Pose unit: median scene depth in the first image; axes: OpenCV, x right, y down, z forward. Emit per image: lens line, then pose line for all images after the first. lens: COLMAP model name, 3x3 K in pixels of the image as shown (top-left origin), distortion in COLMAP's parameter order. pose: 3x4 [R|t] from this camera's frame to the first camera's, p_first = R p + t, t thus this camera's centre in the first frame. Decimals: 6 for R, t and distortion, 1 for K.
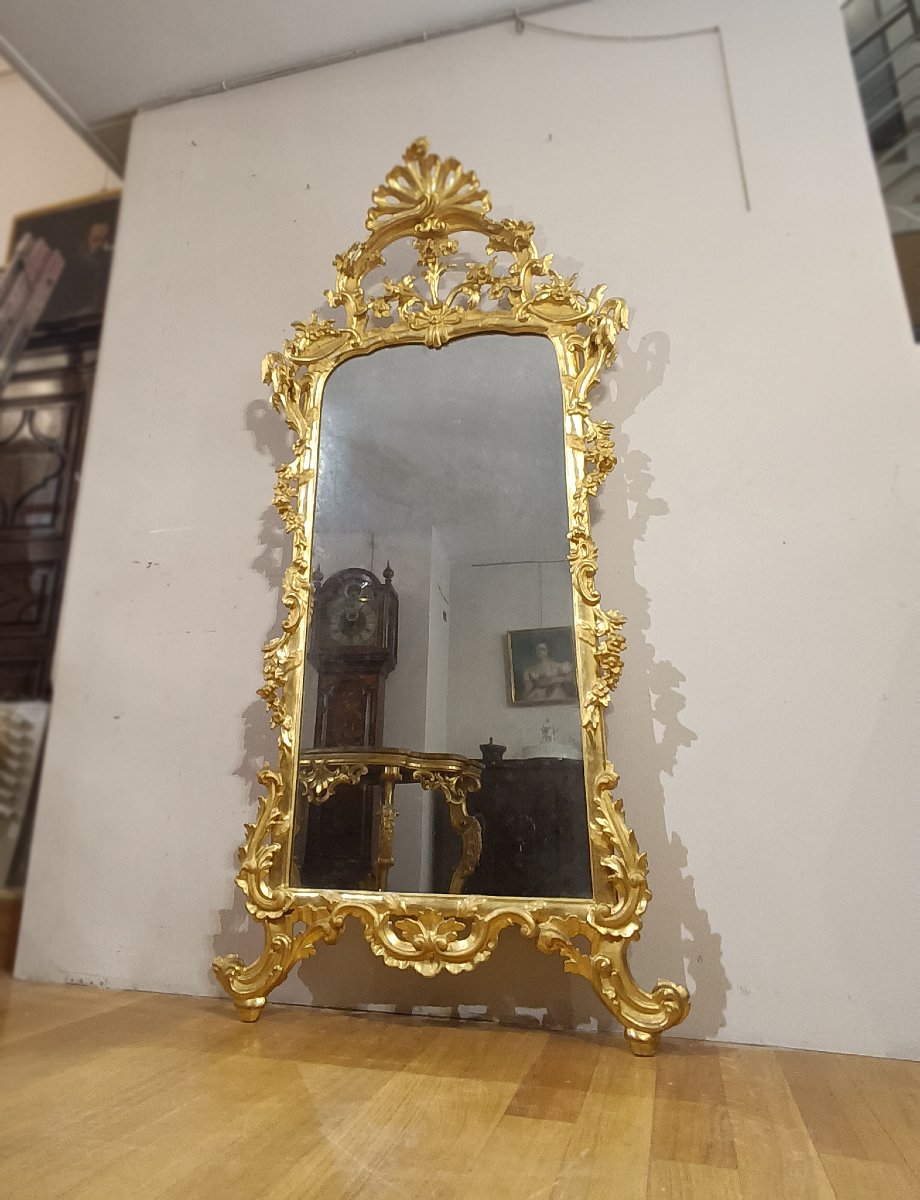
lens RADIAL K [[871.7, 0, 379.7], [0, 871.7, 514.2], [0, 0, 1]] dist [-0.030541, 0.019612]
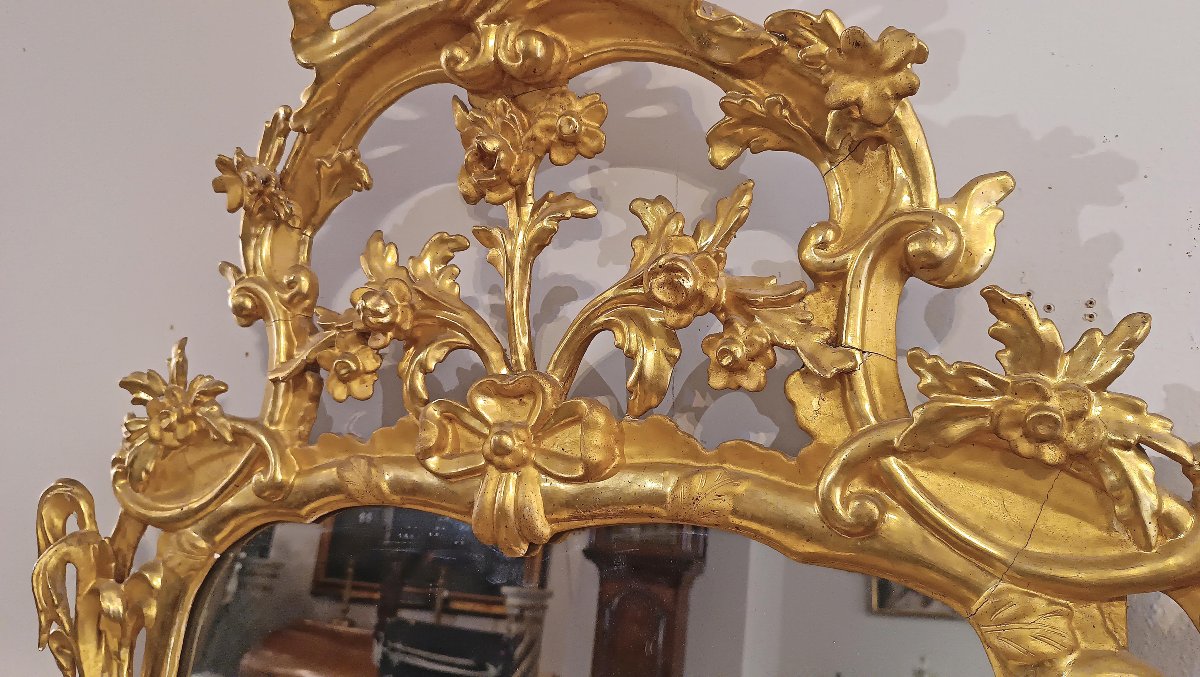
lens RADIAL K [[869.7, 0, 589.7], [0, 869.7, 349.2], [0, 0, 1]] dist [0.023619, -0.038956]
pose [[0.983040, 0.002490, -0.183373, 0.144999], [0.033092, 0.981086, 0.190725, -0.320121], [0.180380, -0.193559, 0.964364, 0.808797]]
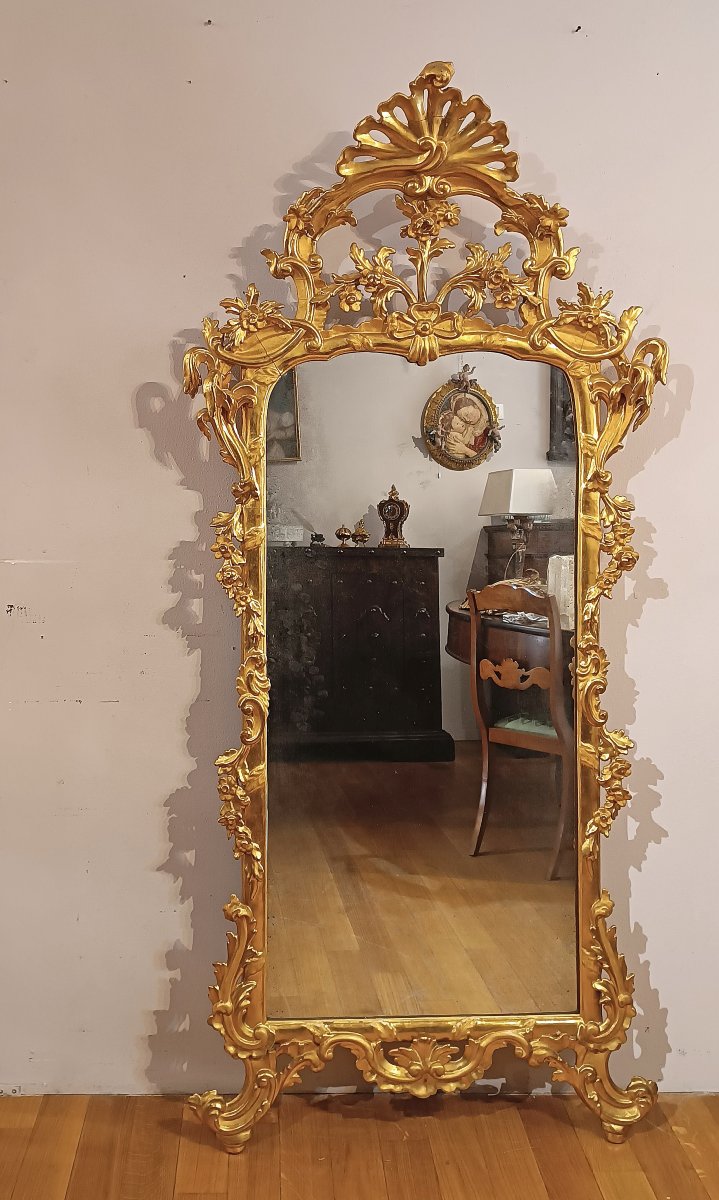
lens RADIAL K [[1126.6, 0, 290.2], [0, 1126.6, 486.7], [0, 0, 1]] dist [0.009419, 0.000000]
pose [[0.945736, -0.037829, 0.322726, -0.390751], [-0.097038, 0.914996, 0.391619, -0.499068], [-0.310107, -0.401684, 0.861675, 0.147713]]
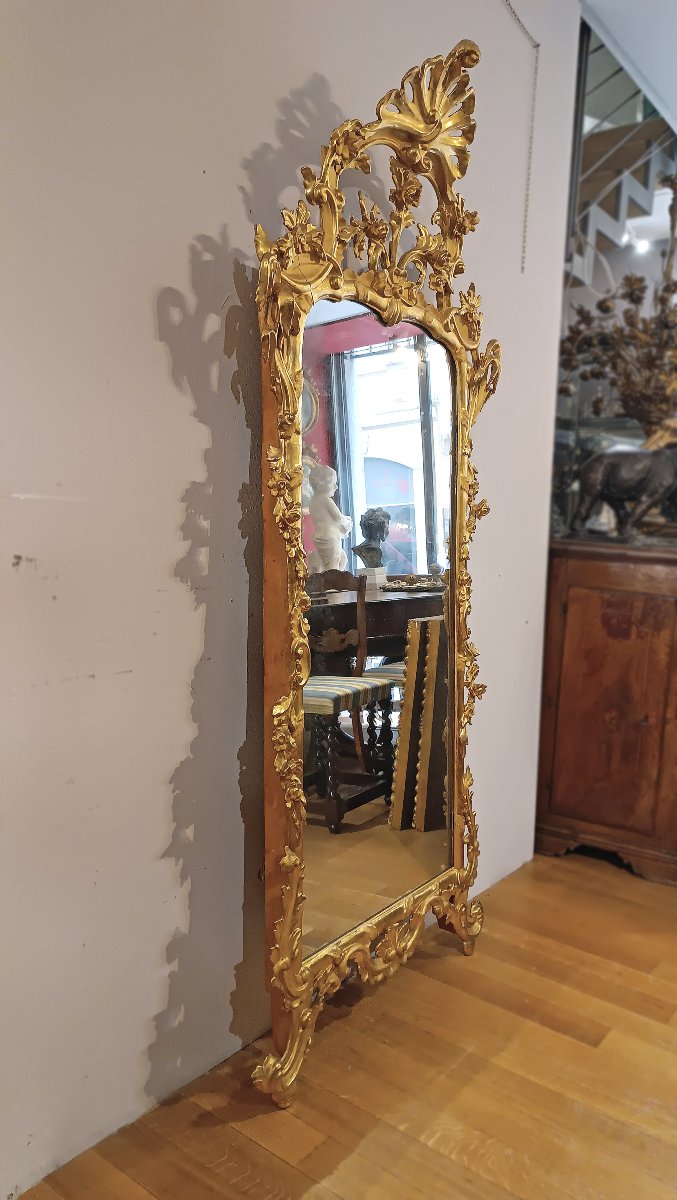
lens RADIAL K [[869.7, 0, 340.5], [0, 869.7, 600.5], [0, 0, 1]] dist [0.023619, -0.038956]
pose [[0.332402, -0.097854, 0.938048, -0.808381], [-0.358644, 0.906771, 0.221679, -0.128830], [-0.872286, -0.410111, 0.266318, 0.752660]]
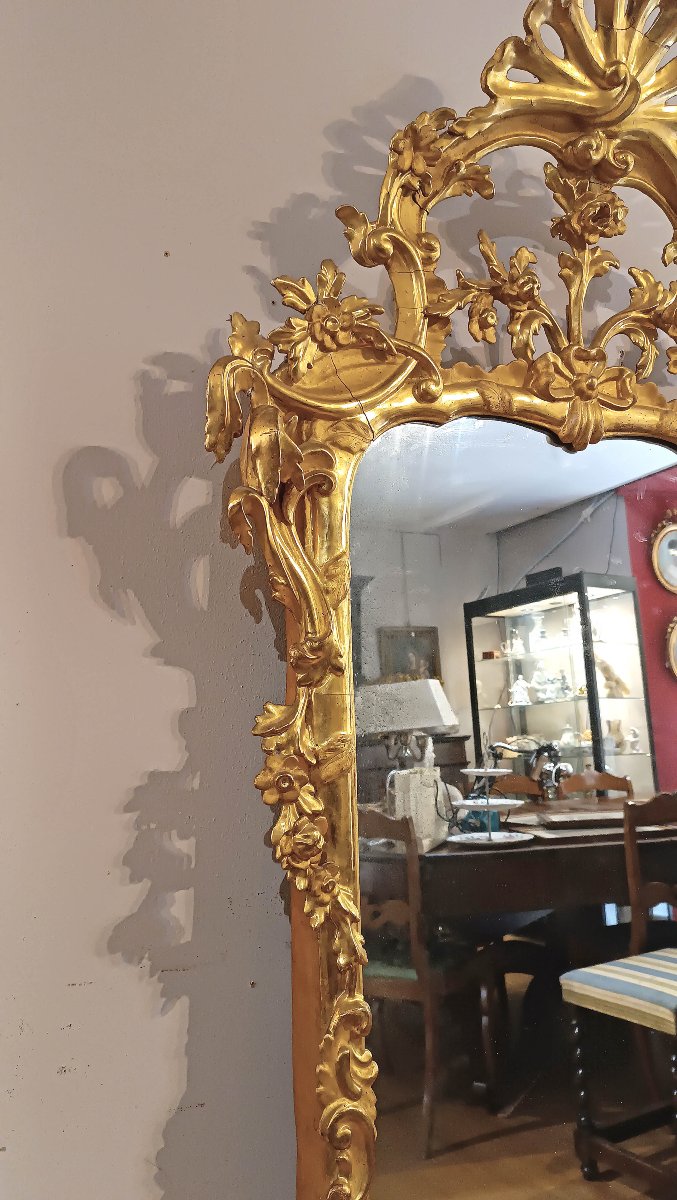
lens RADIAL K [[869.7, 0, 334.5], [0, 869.7, 597.8], [0, 0, 1]] dist [0.023619, -0.038956]
pose [[0.735440, 0.030583, 0.676900, -0.358255], [-0.216722, 0.957122, 0.192222, -0.188353], [-0.641997, -0.288067, 0.710533, 0.777731]]
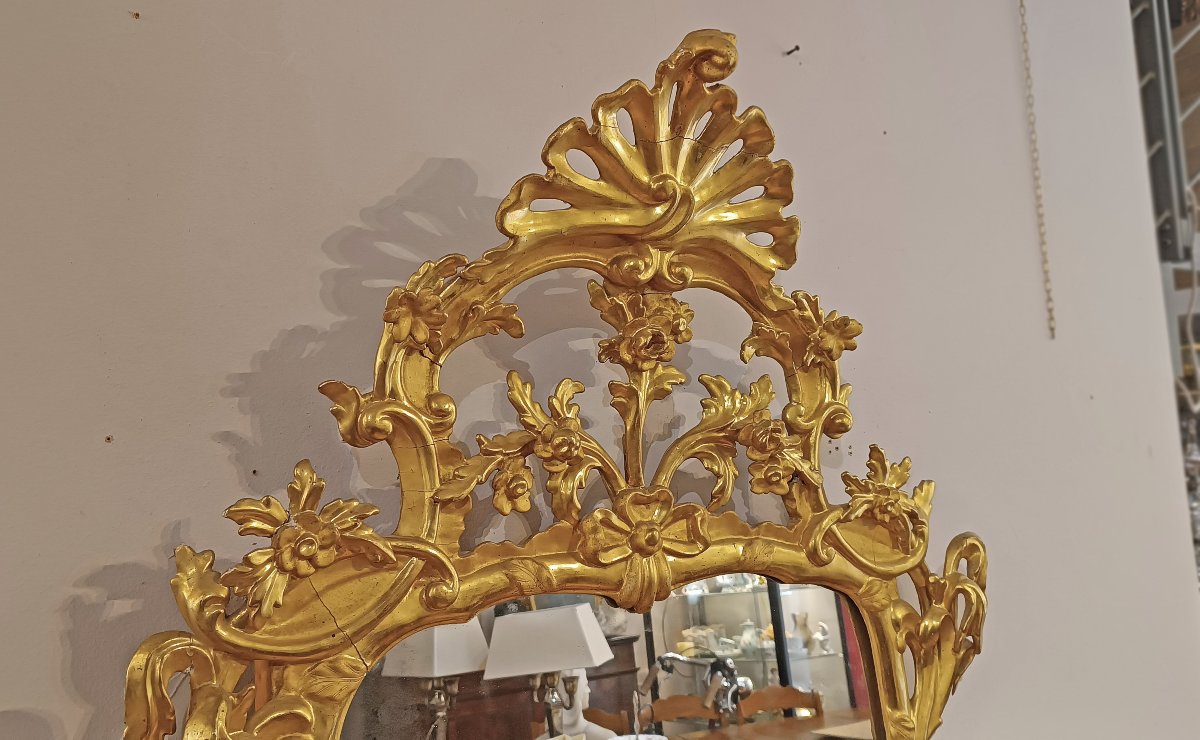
lens RADIAL K [[991.1, 0, 581.7], [0, 991.1, 346.2], [0, 0, 1]] dist [0.029511, -0.043282]
pose [[0.682067, 0.056424, 0.729110, -0.294441], [-0.203376, 0.972323, 0.115009, -0.371838], [-0.702441, -0.226727, 0.674664, 0.795434]]
